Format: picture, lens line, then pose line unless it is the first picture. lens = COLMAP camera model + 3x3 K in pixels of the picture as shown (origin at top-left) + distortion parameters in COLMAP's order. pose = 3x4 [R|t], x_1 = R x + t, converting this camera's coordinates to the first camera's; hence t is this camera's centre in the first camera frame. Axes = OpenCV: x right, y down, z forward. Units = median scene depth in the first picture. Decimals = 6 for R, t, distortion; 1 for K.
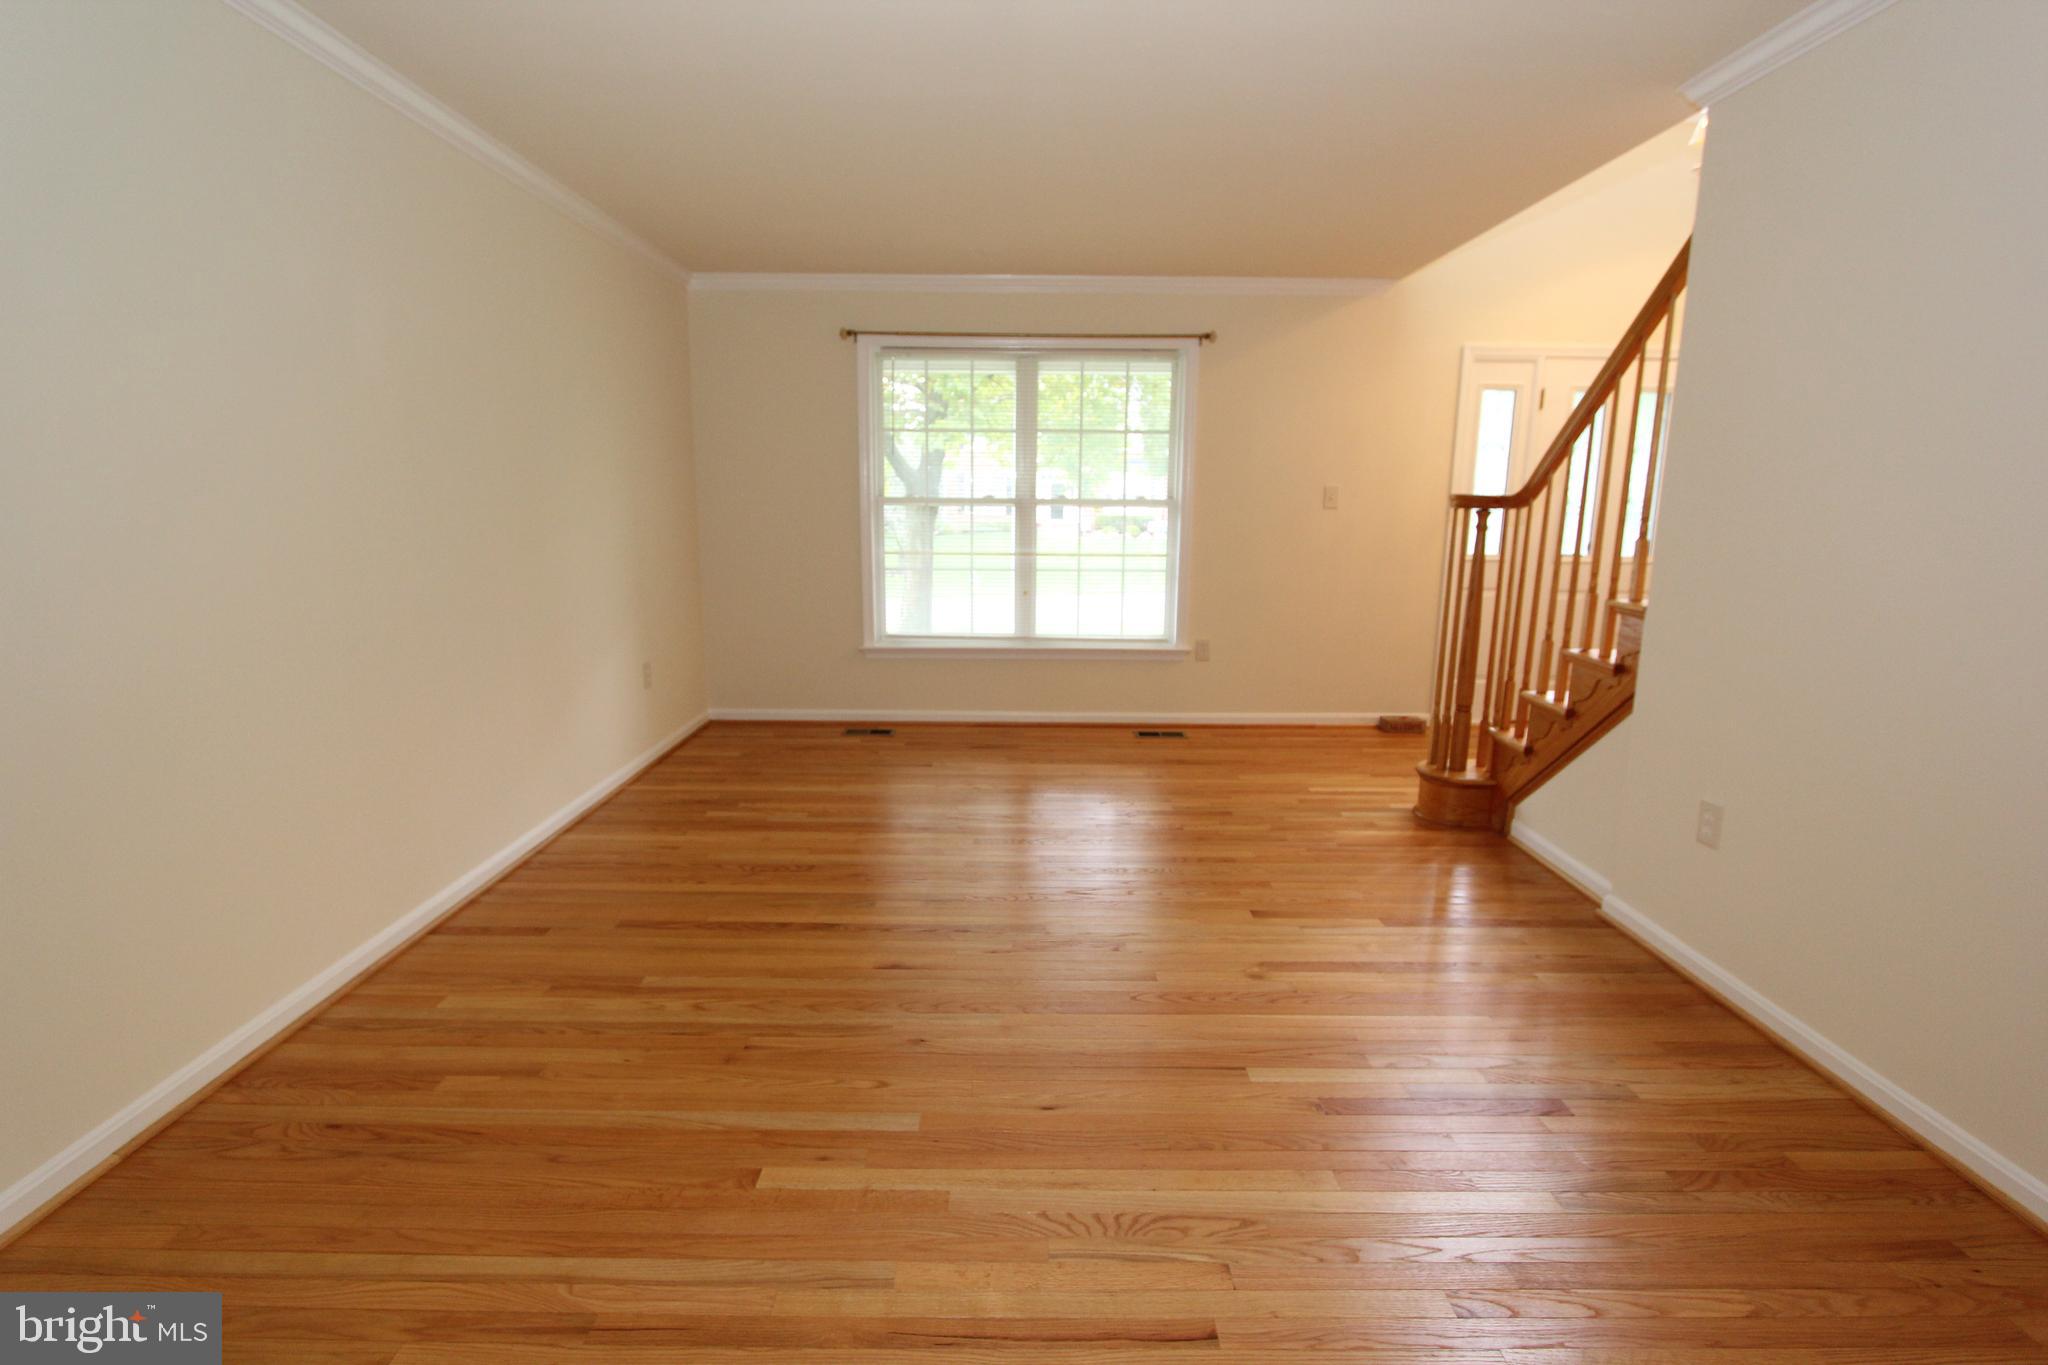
lens RADIAL K [[950.4, 0, 1015.2], [0, 950.4, 683.2], [0, 0, 1]] dist [-0.020408, 0.003426]
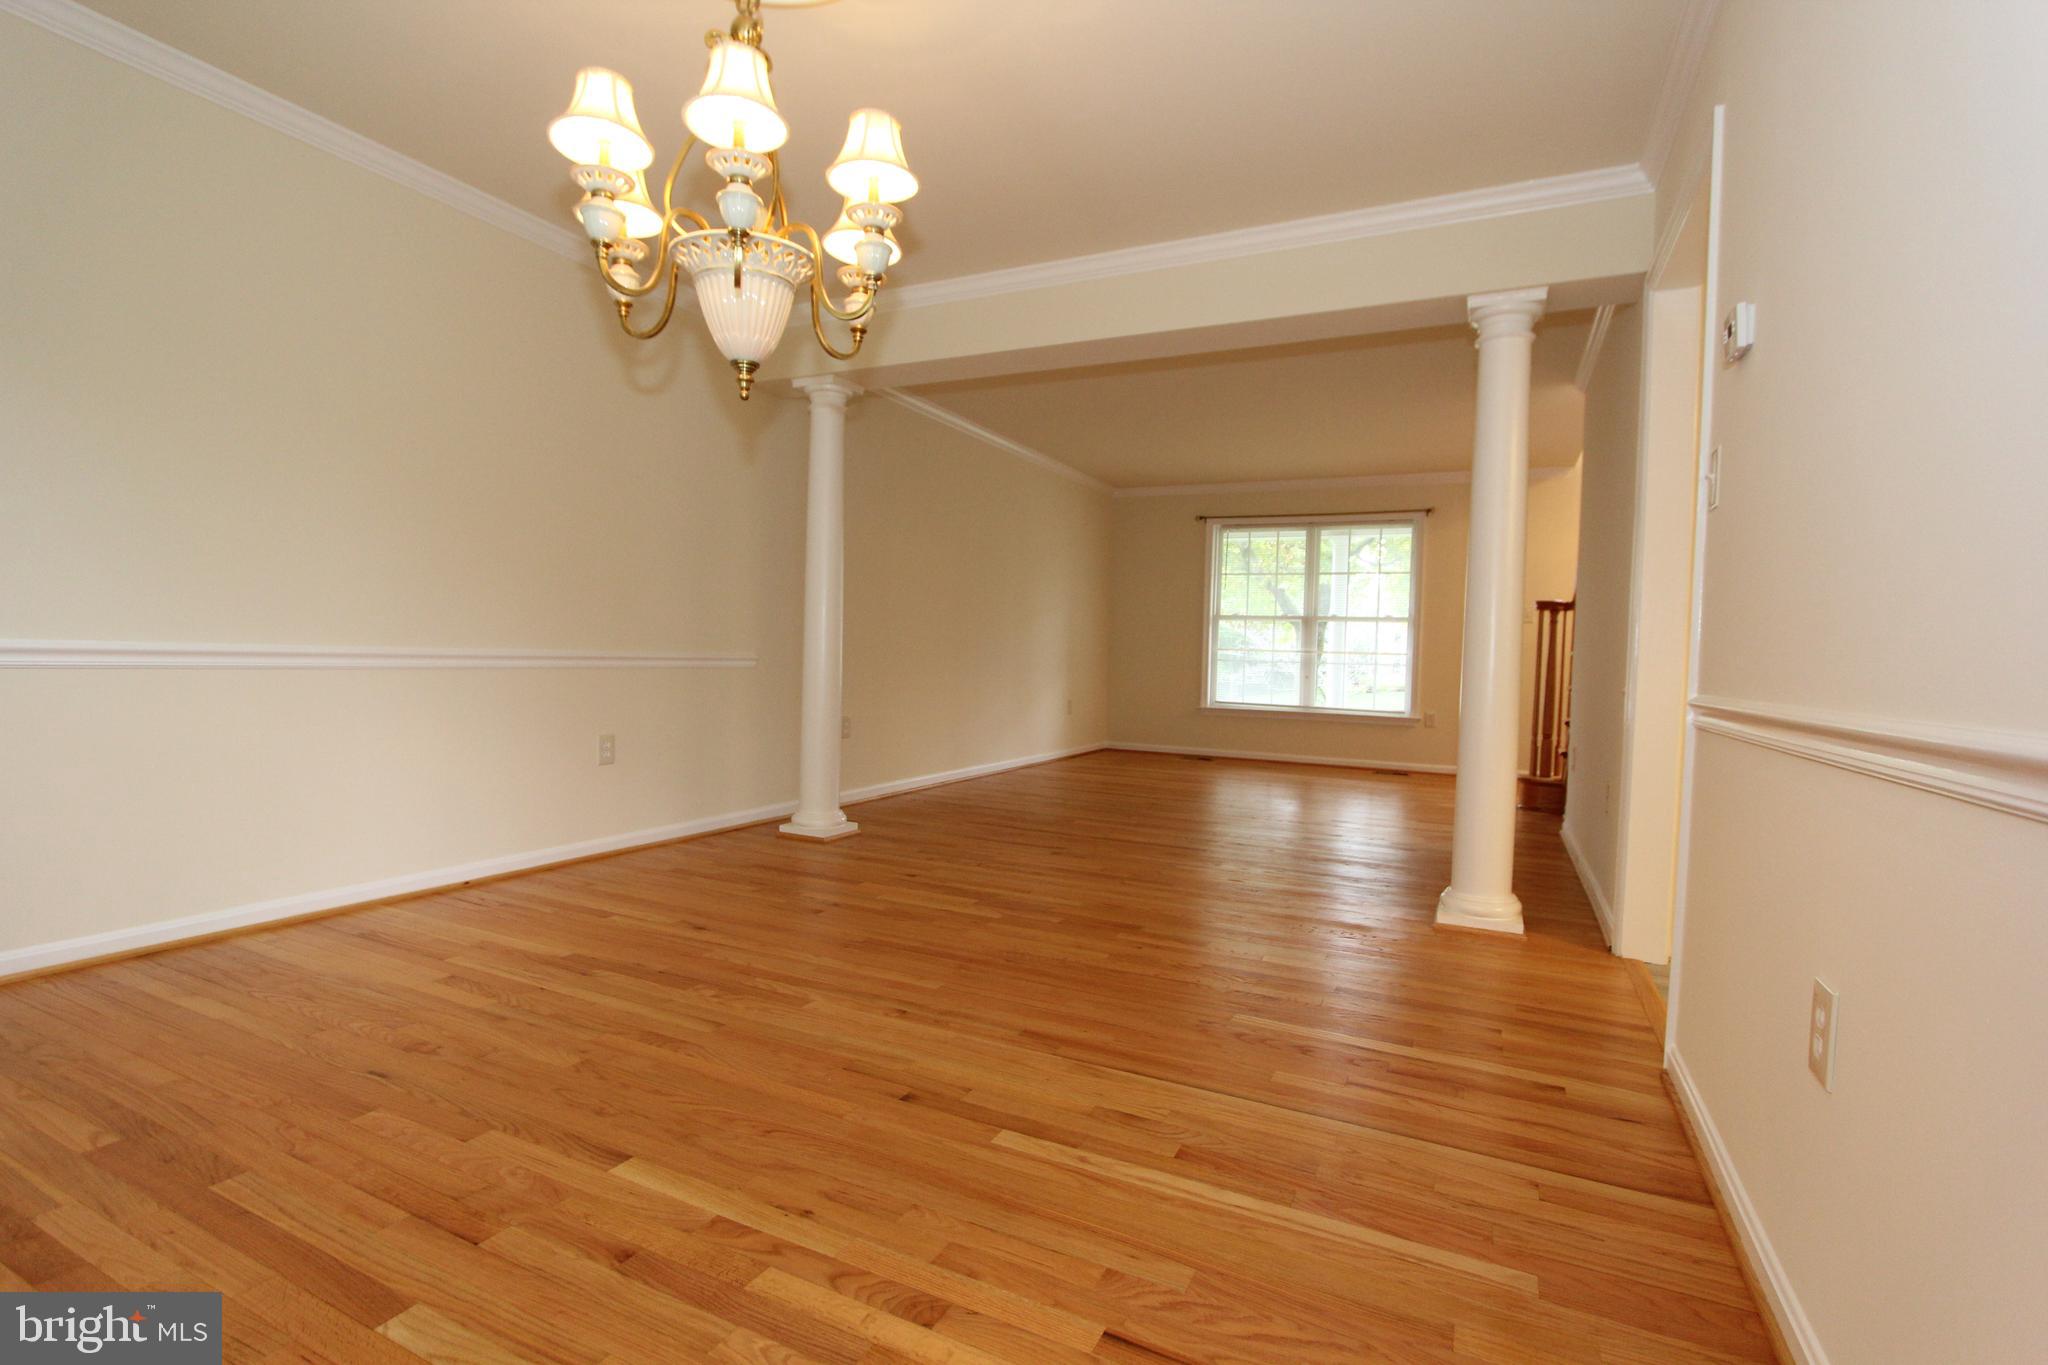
lens RADIAL K [[950.4, 0, 1024.9], [0, 950.4, 688.9], [0, 0, 1]] dist [-0.020408, 0.003426]
pose [[0.904656, 0.038408, -0.424409, 0.256149], [-0.105762, 0.985006, -0.136298, 0.185538], [0.412810, 0.168189, 0.895154, -0.563355]]
